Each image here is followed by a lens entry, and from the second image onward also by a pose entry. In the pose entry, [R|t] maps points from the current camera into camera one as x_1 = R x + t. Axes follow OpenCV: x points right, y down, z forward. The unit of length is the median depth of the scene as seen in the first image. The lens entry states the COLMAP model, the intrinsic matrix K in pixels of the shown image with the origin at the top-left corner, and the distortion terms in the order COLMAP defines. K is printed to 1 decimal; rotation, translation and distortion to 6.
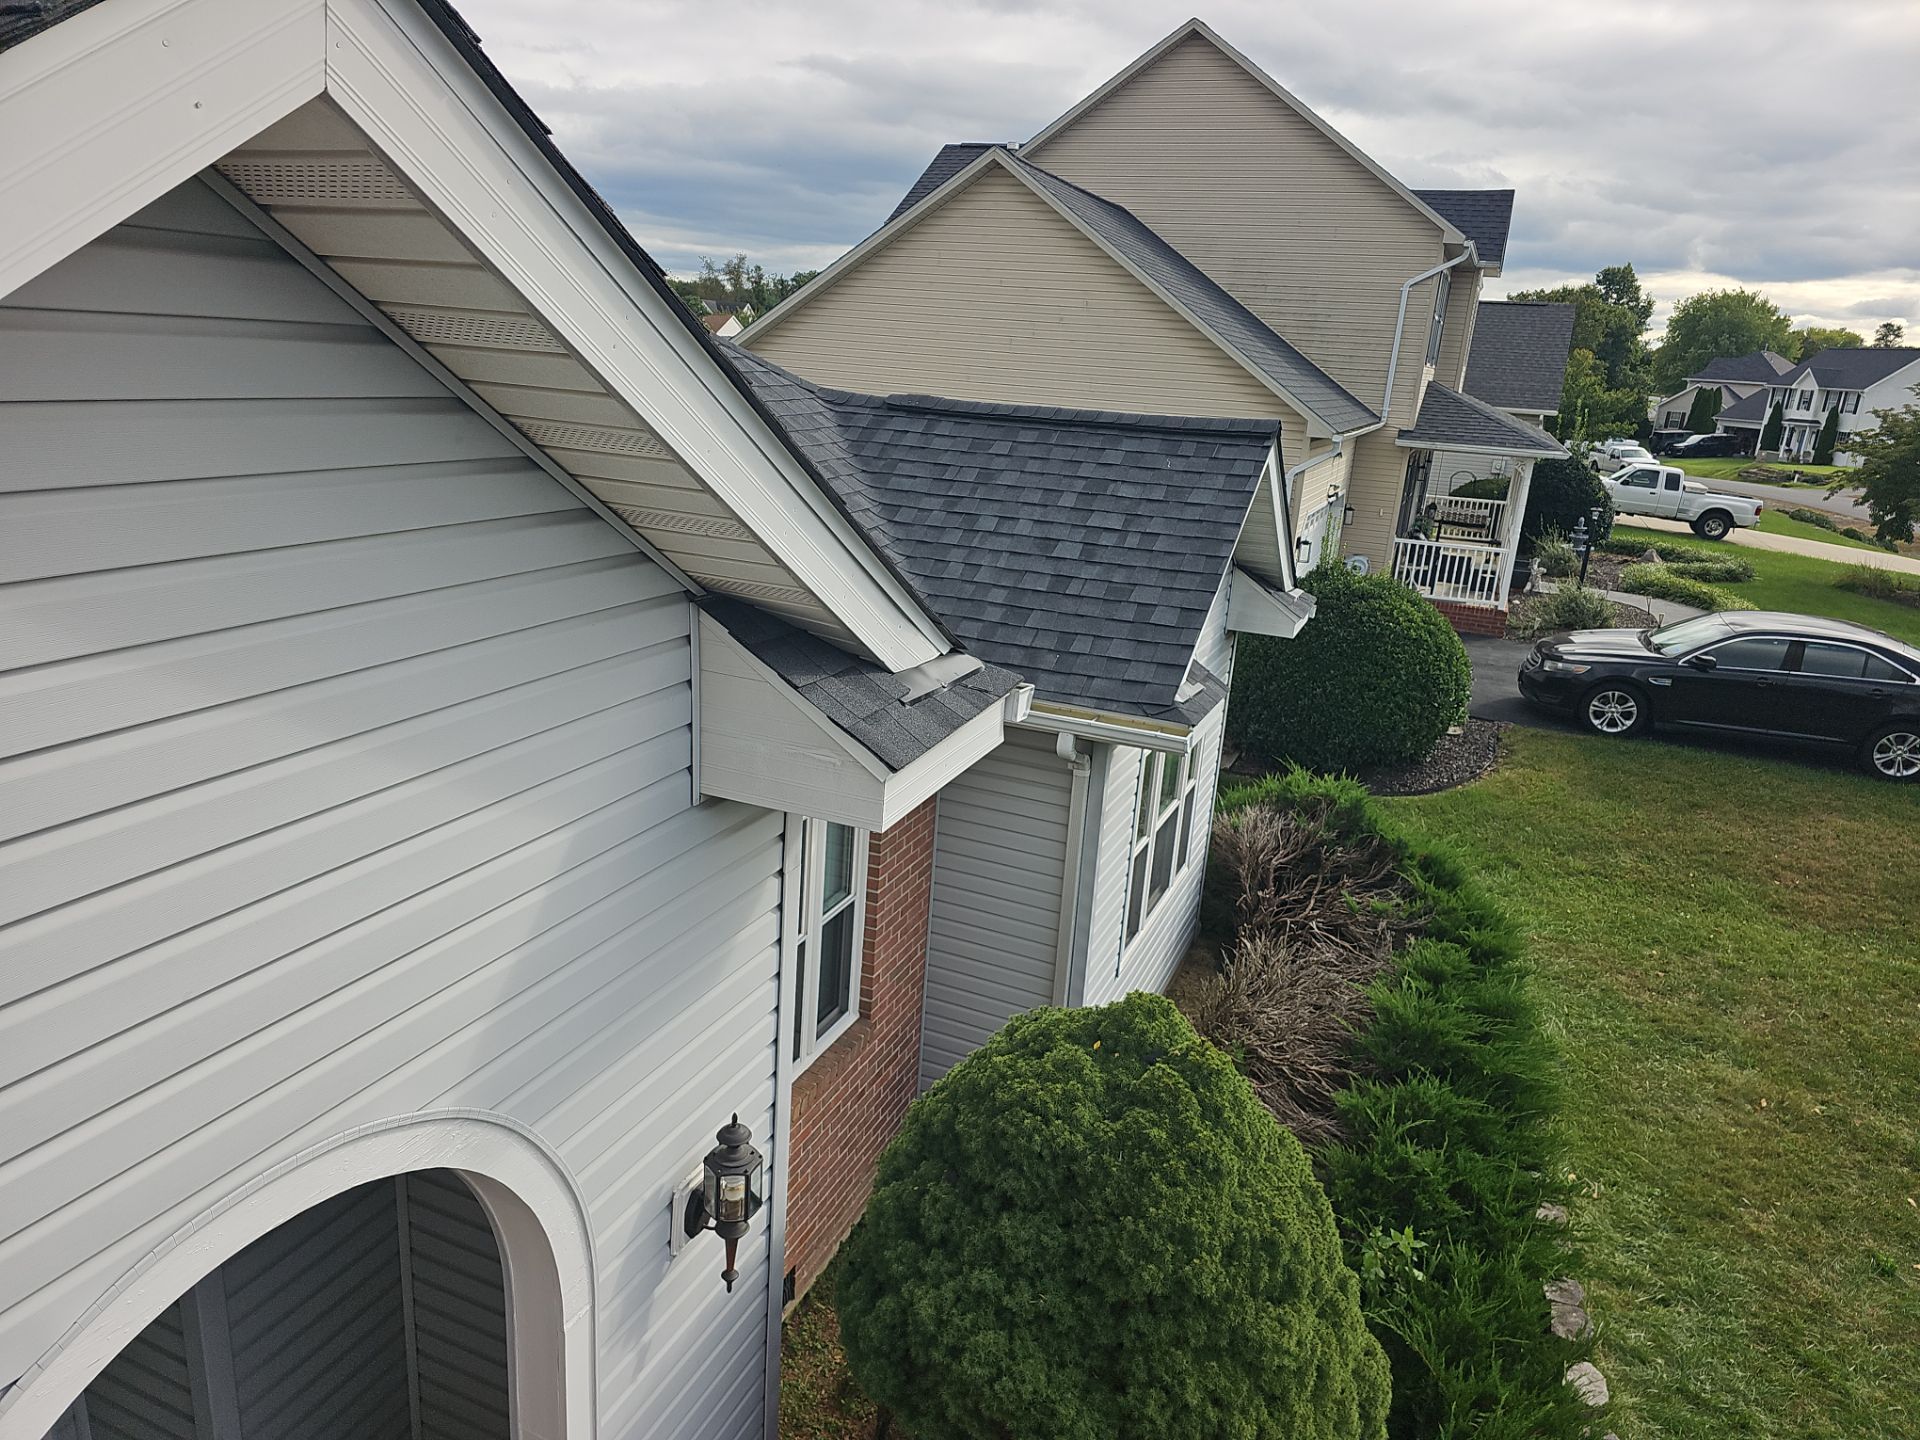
lens RADIAL K [[1245.9, 0, 960.0], [0, 1245.9, 720.0], [0, 0, 1]] dist [0.042910, -0.033413]
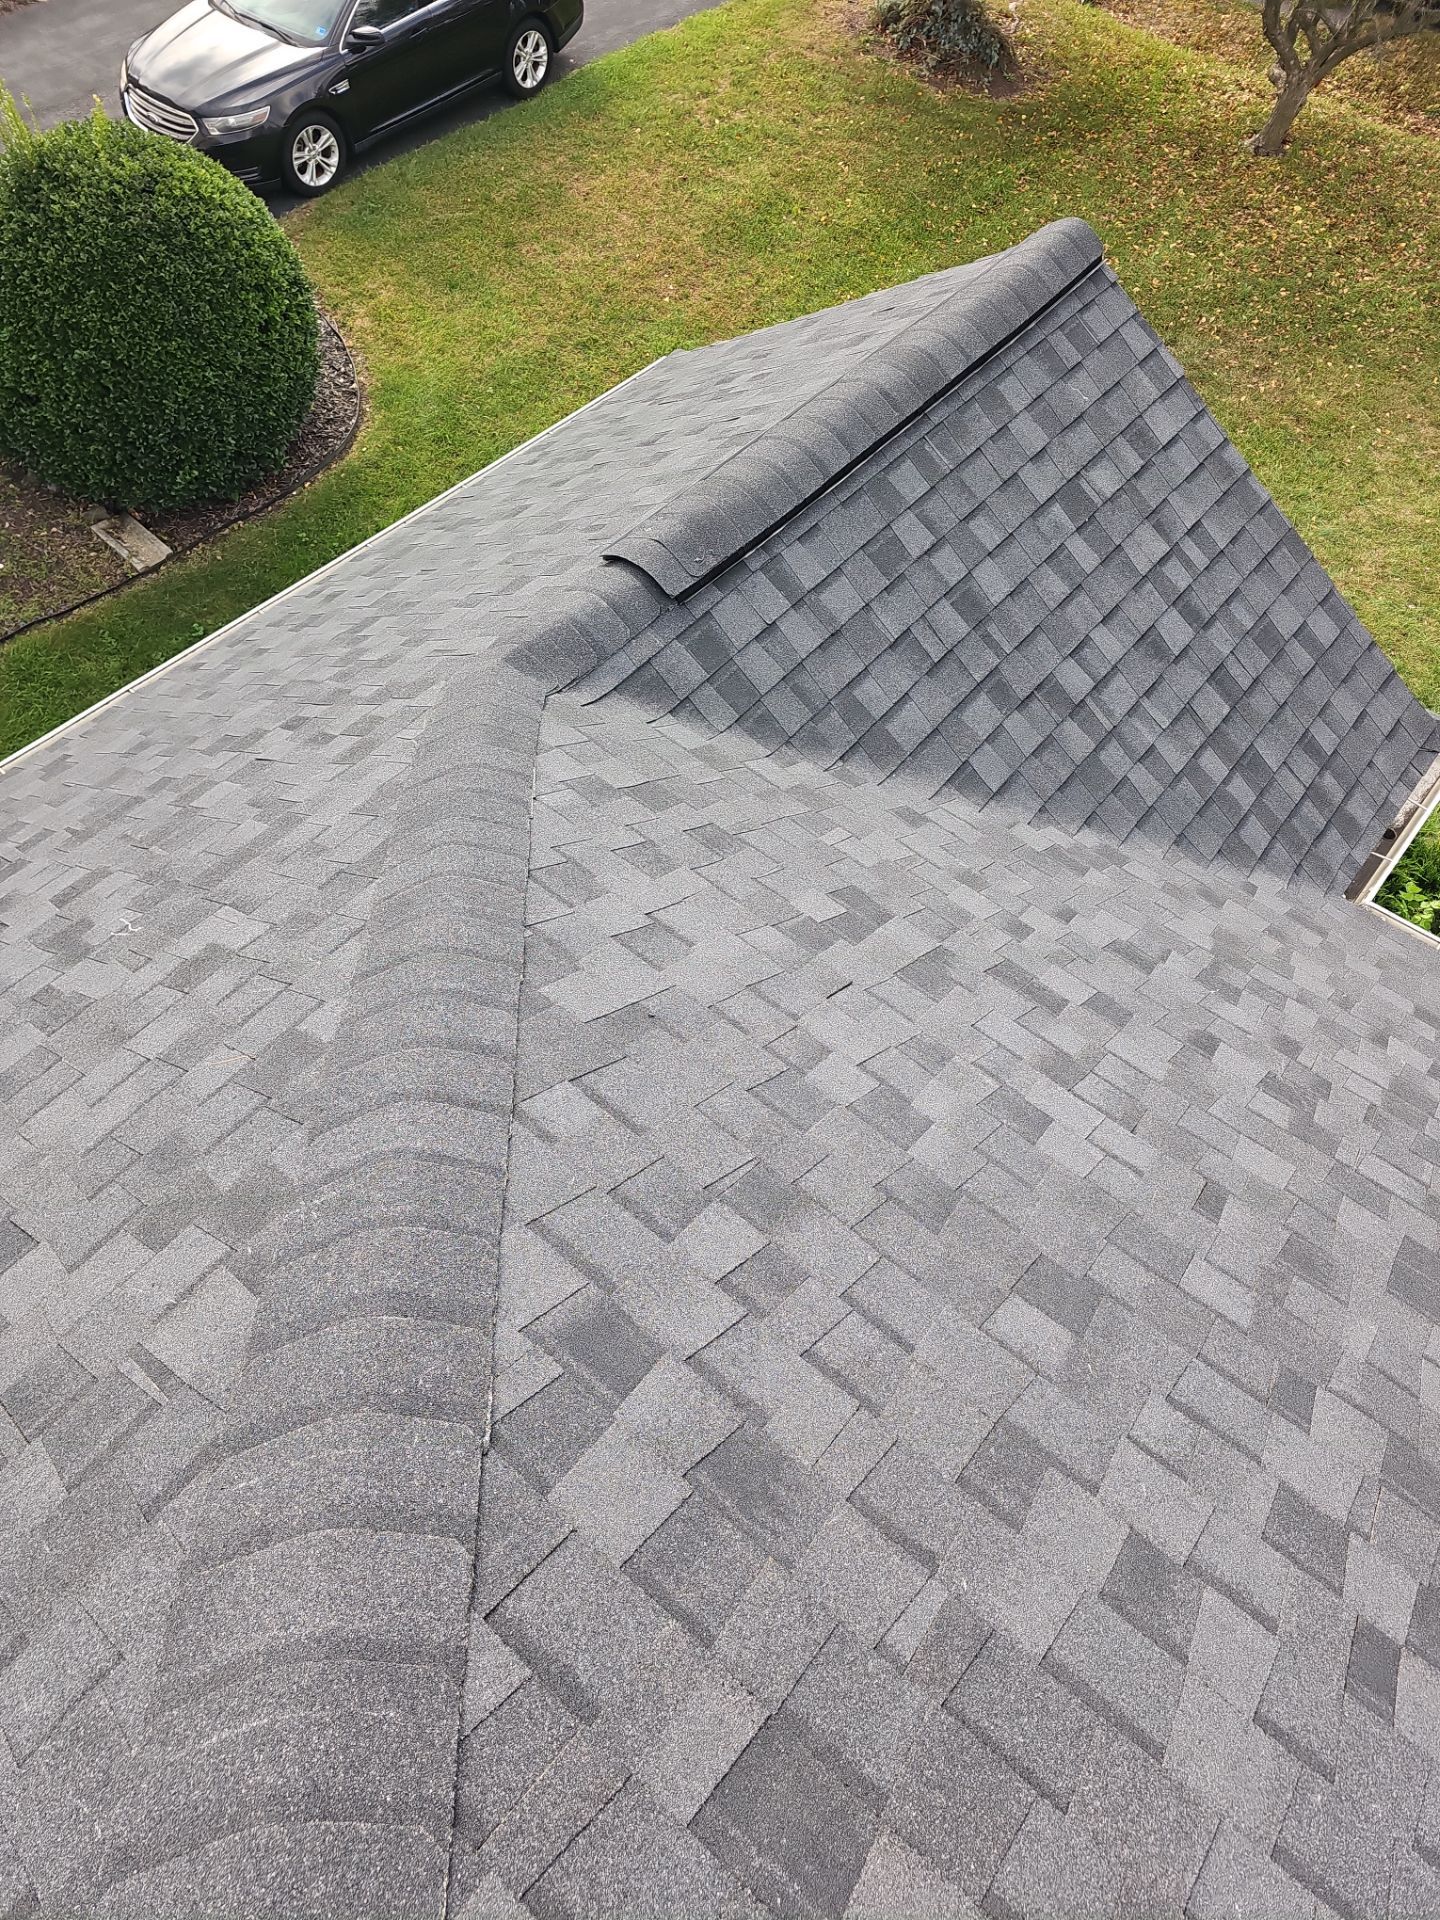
lens RADIAL K [[1269.1, 0, 747.4], [0, 1269.1, 948.6], [0, 0, 1]] dist [0.044319, -0.032101]
pose [[0.275015, -0.819336, 0.503045, -0.210527], [0.258804, 0.566996, 0.782008, -0.293468], [-0.925952, -0.084874, 0.367981, 0.448563]]
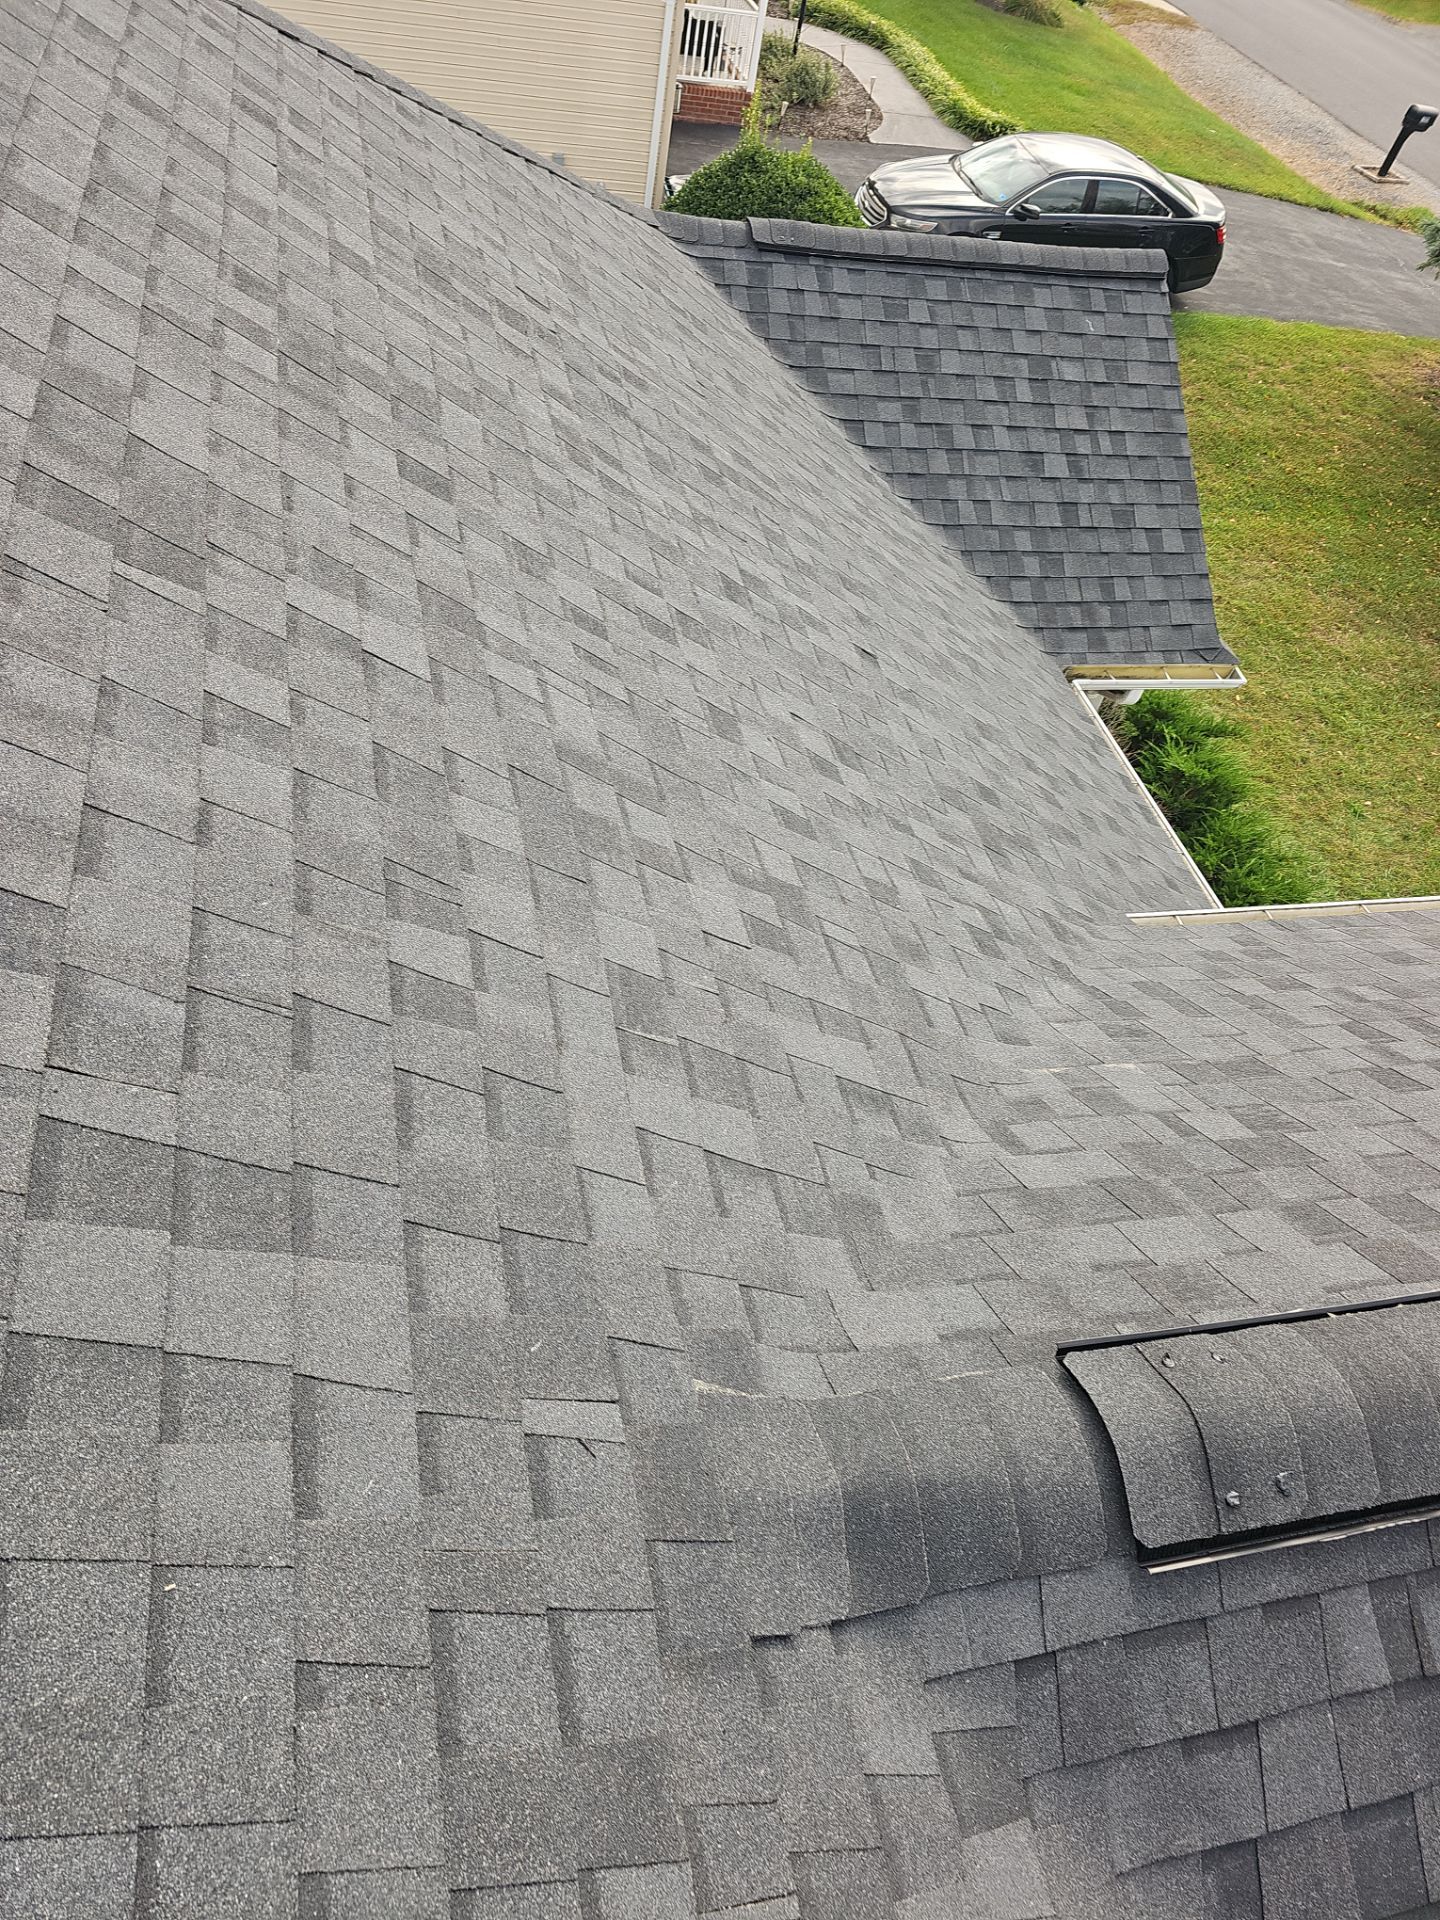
lens RADIAL K [[1292.1, 0, 720.0], [0, 1292.1, 960.0], [0, 0, 1]] dist [0.057440, -0.050391]
pose [[0.810158, -0.382829, 0.443944, -0.351589], [0.052483, 0.801636, 0.595504, -0.214940], [-0.583858, -0.459153, 0.669544, 0.132351]]
